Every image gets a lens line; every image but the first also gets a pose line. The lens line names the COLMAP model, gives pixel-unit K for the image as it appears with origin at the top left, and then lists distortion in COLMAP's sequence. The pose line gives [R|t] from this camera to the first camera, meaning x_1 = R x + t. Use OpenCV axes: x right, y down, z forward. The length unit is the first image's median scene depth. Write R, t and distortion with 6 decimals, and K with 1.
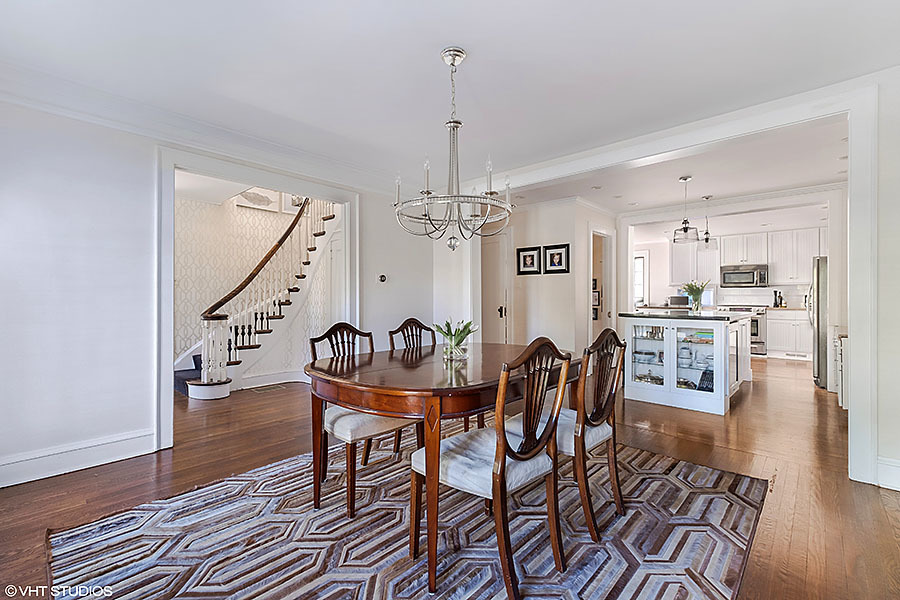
lens RADIAL K [[393.4, 0, 450.0], [0, 393.4, 300.0], [0, 0, 1]] dist [-0.000083, -0.000106]
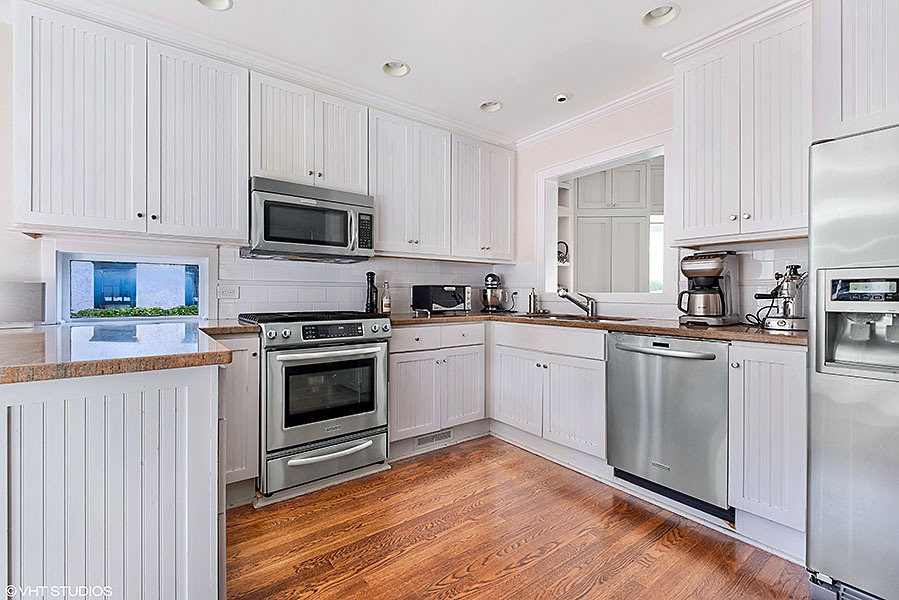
lens RADIAL K [[393.5, 0, 430.1], [0, 393.5, 293.5], [0, 0, 1]] dist [0.000547, 0.000091]
pose [[0.182918, -0.000836, 0.983128, 0.703631], [0.000014, 1.000000, 0.000848, -0.005281], [-0.983128, -0.000141, 0.182918, 1.319259]]
